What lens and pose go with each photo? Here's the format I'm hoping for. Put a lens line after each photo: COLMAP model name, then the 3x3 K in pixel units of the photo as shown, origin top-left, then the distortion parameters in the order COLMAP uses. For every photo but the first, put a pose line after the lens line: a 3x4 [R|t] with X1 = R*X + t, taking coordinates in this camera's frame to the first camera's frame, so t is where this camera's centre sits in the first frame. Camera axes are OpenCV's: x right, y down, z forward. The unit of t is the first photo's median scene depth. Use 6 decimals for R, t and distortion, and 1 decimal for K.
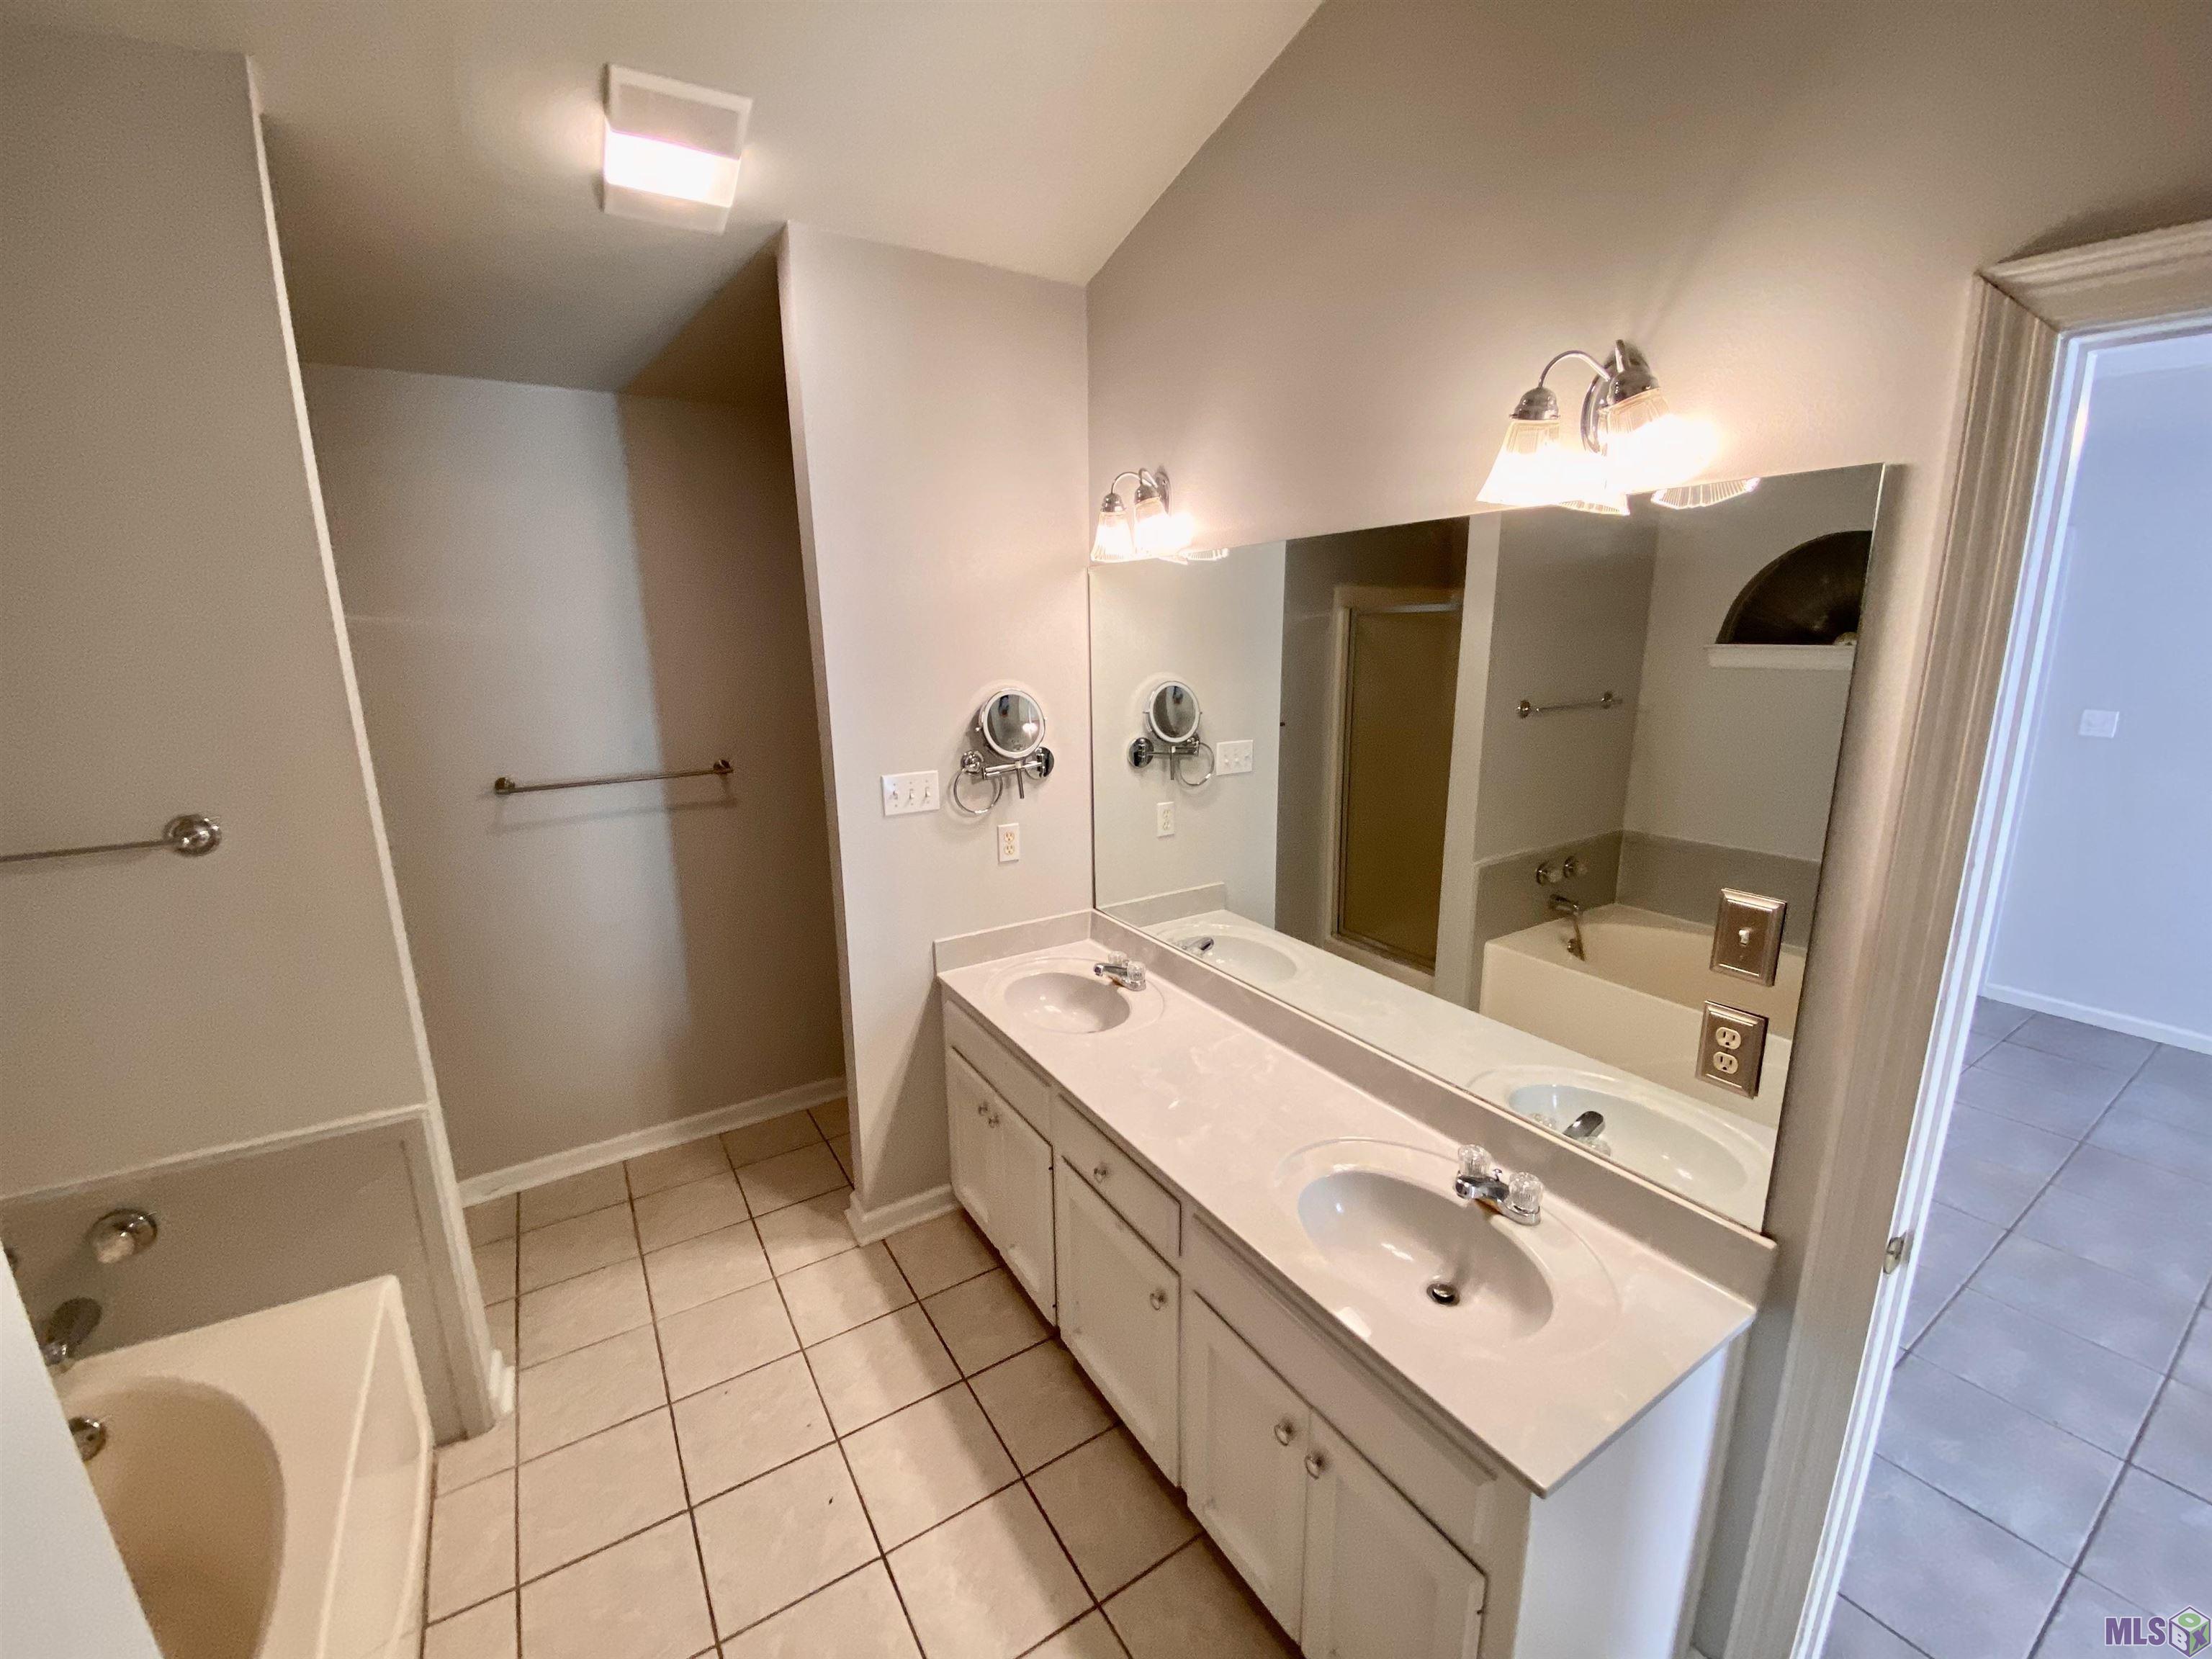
lens RADIAL K [[881.9, 0, 1119.2], [0, 881.9, 819.5], [0, 0, 1]] dist [0.025764, -0.021566]
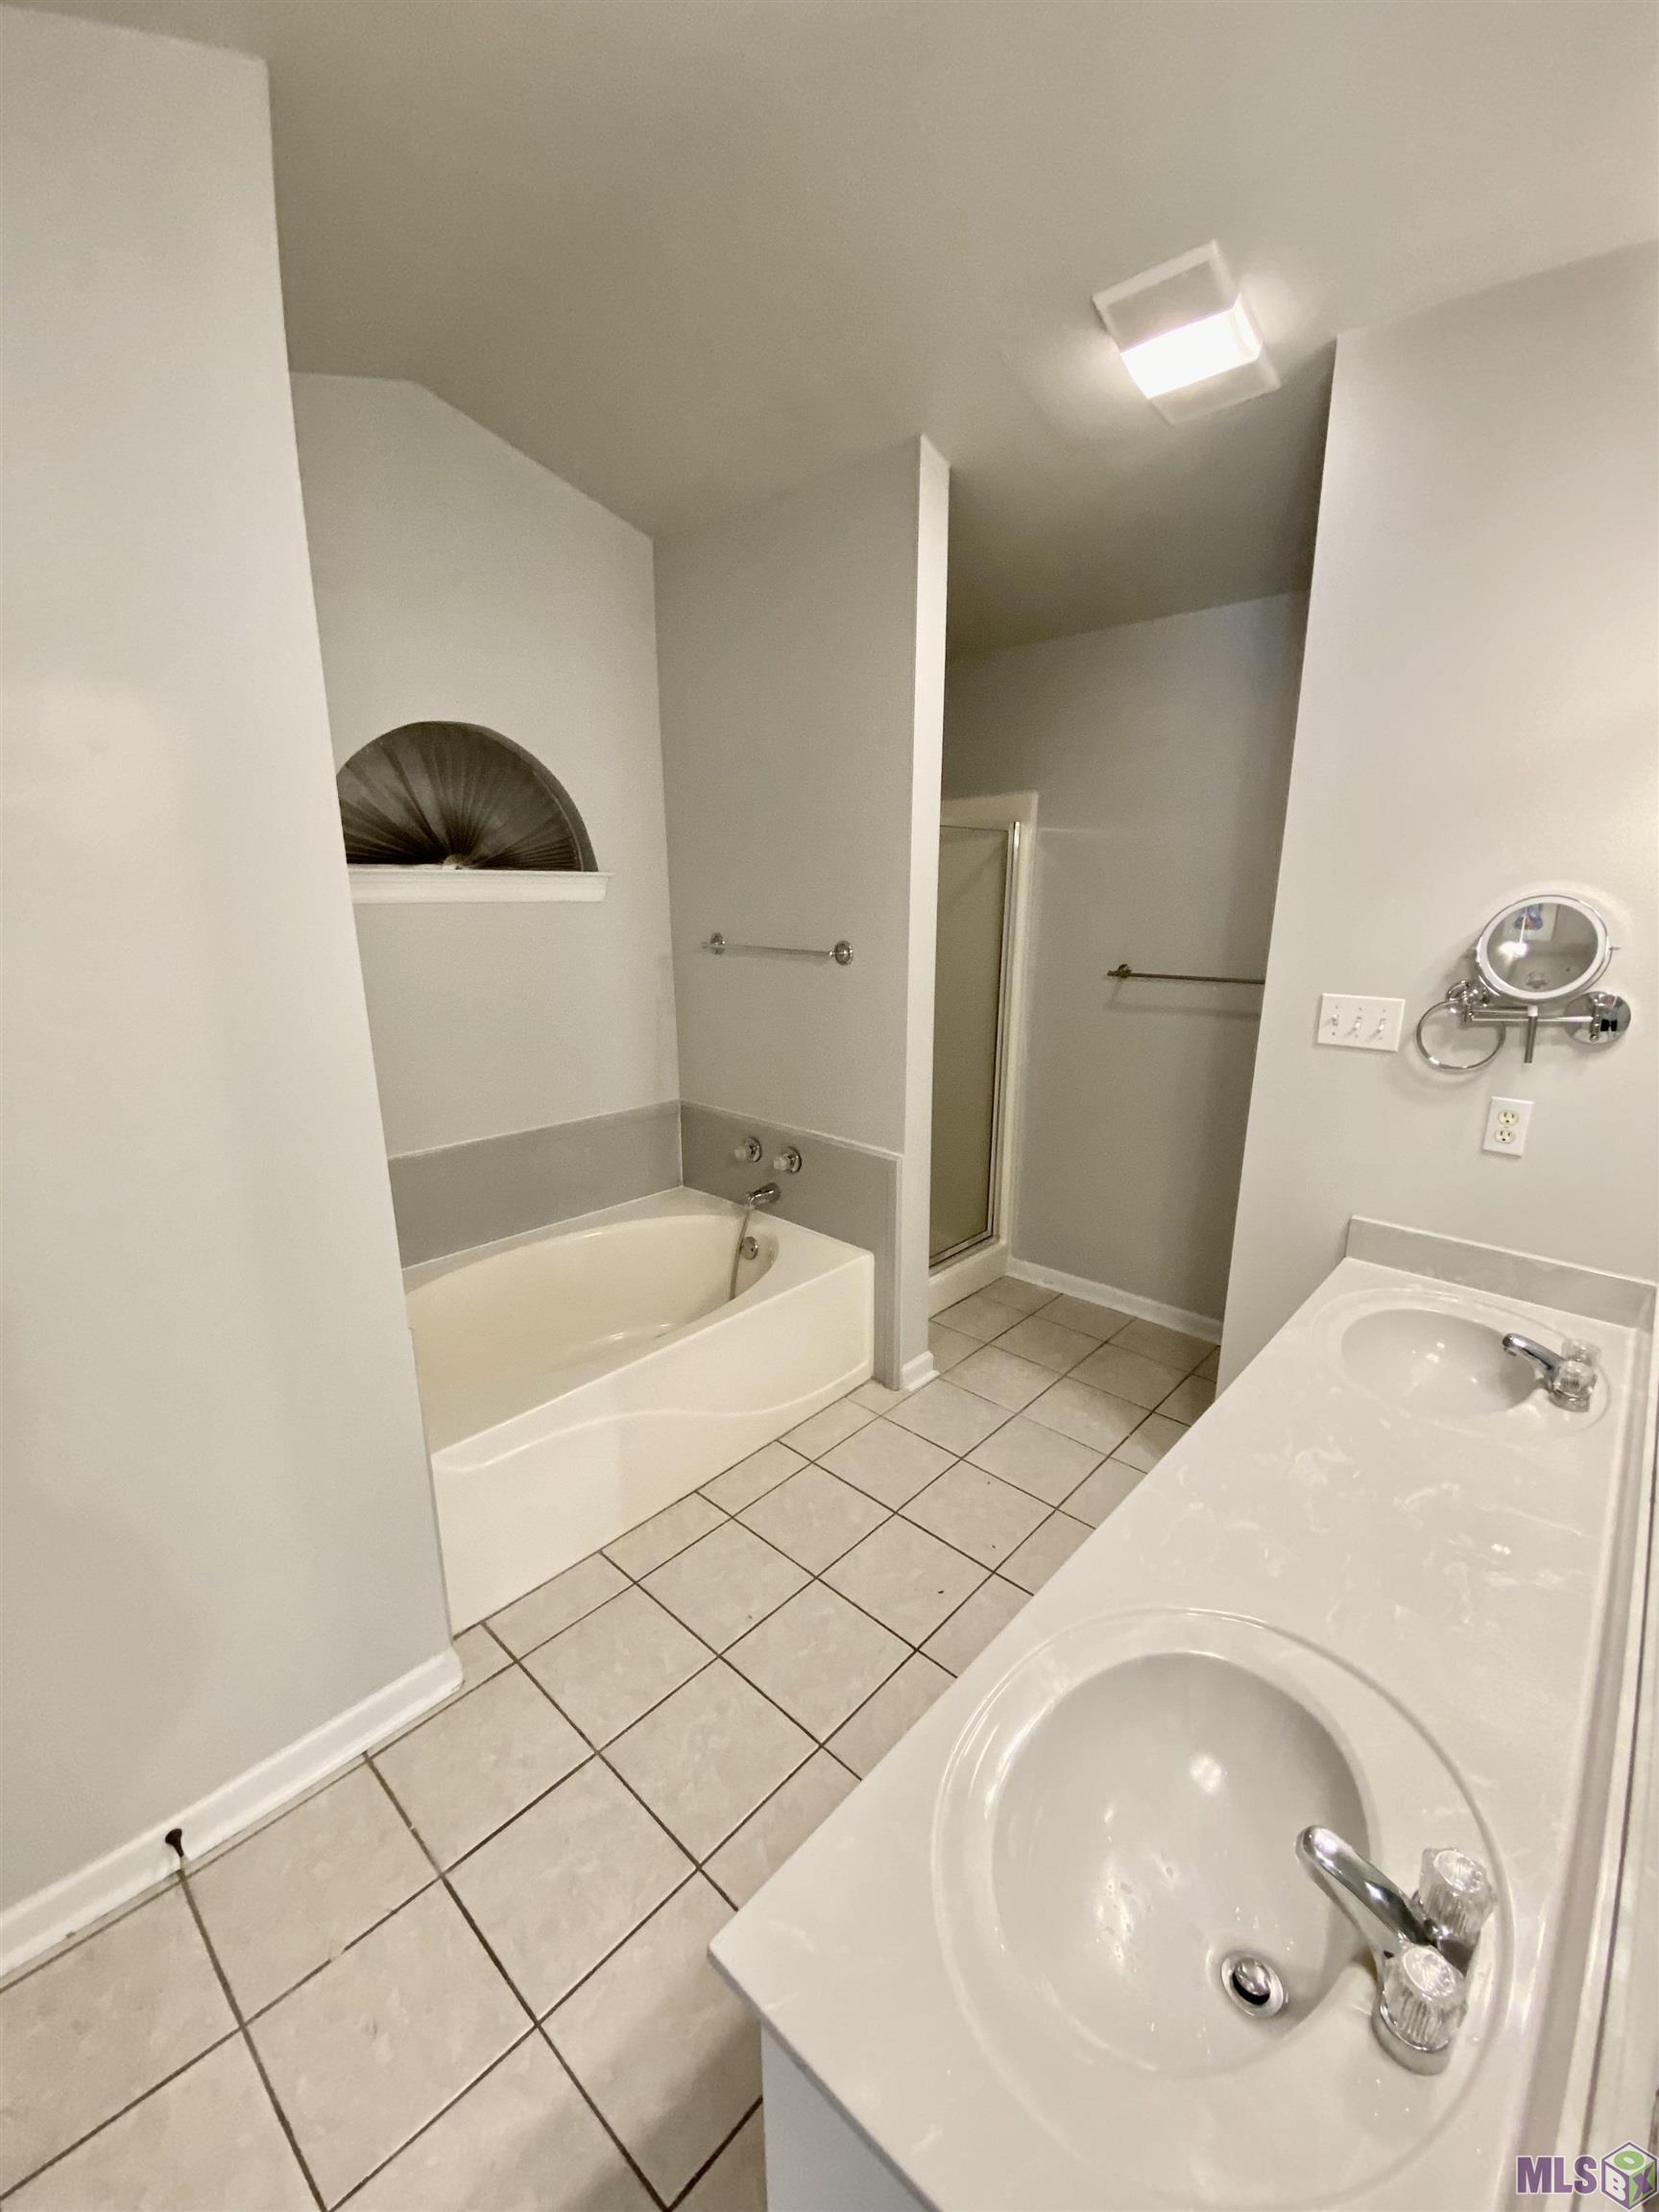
lens RADIAL K [[881.9, 0, 825.9], [0, 881.9, 1098.7], [0, 0, 1]] dist [0.025764, -0.021566]
pose [[0.246743, 0.237841, -0.939441, 0.408552], [-0.203131, 0.960572, 0.189838, -0.018701], [0.947553, 0.143988, 0.285327, 0.329619]]
